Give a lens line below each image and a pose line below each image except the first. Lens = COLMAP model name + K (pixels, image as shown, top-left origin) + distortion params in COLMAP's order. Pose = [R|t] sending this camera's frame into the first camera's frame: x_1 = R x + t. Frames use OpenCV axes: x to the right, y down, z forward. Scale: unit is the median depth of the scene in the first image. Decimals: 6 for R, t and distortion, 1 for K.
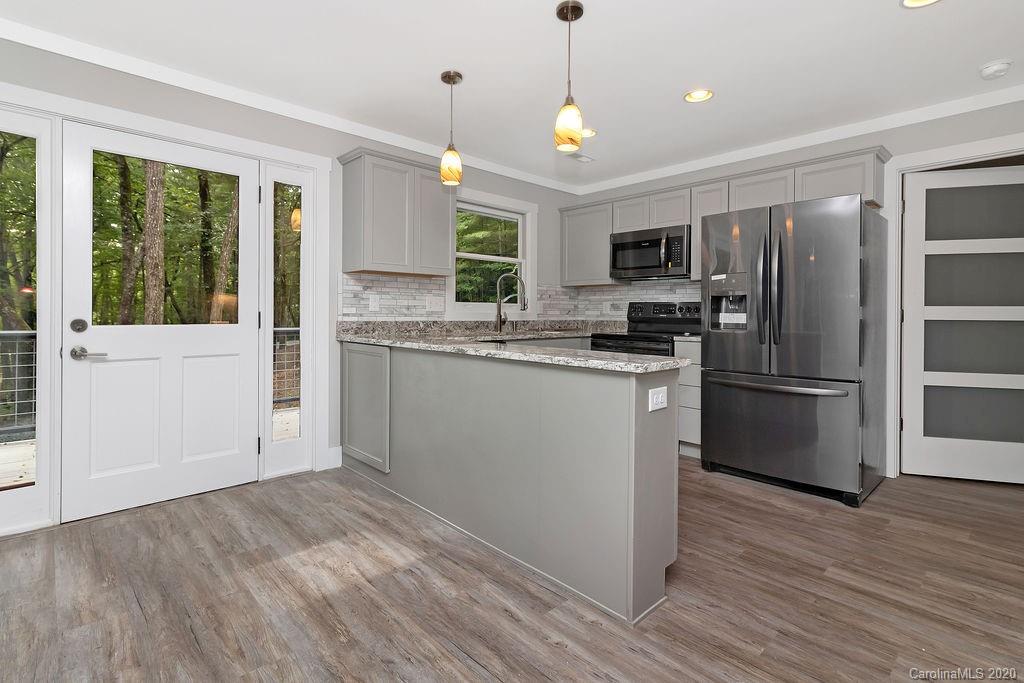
lens RADIAL K [[483.4, 0, 516.0], [0, 483.4, 311.7], [0, 0, 1]] dist [0.006758, -0.000009]
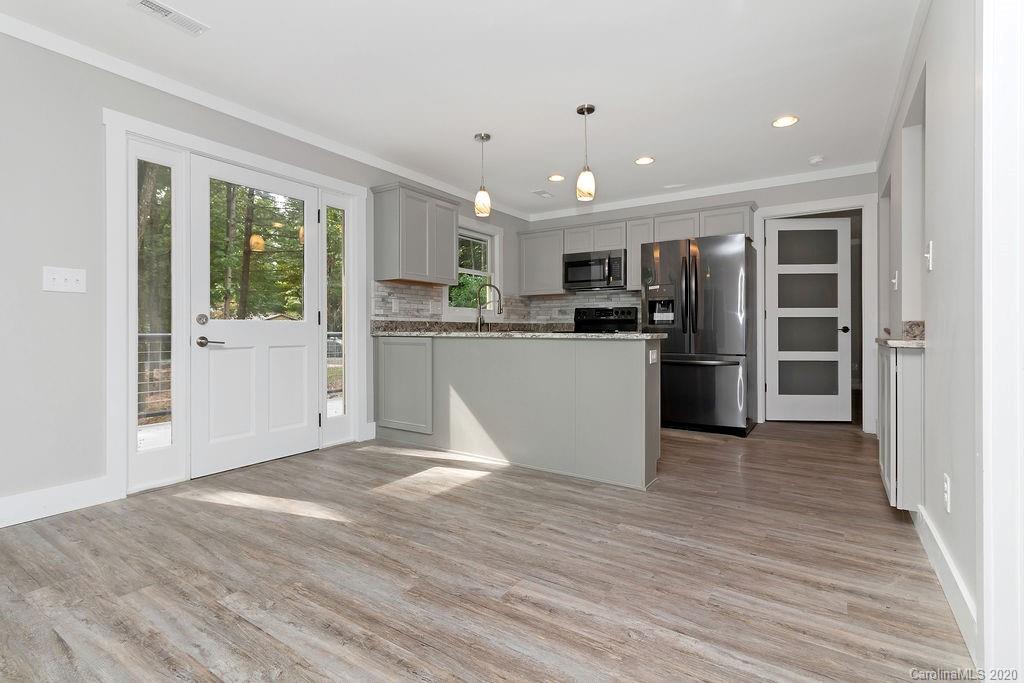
lens RADIAL K [[483.4, 0, 507.8], [0, 483.4, 324.1], [0, 0, 1]] dist [0.006758, -0.000009]
pose [[0.975745, -0.006441, 0.218814, -0.302337], [0.007940, 0.999951, -0.005974, 0.039844], [-0.218765, 0.007567, 0.975748, -0.277886]]
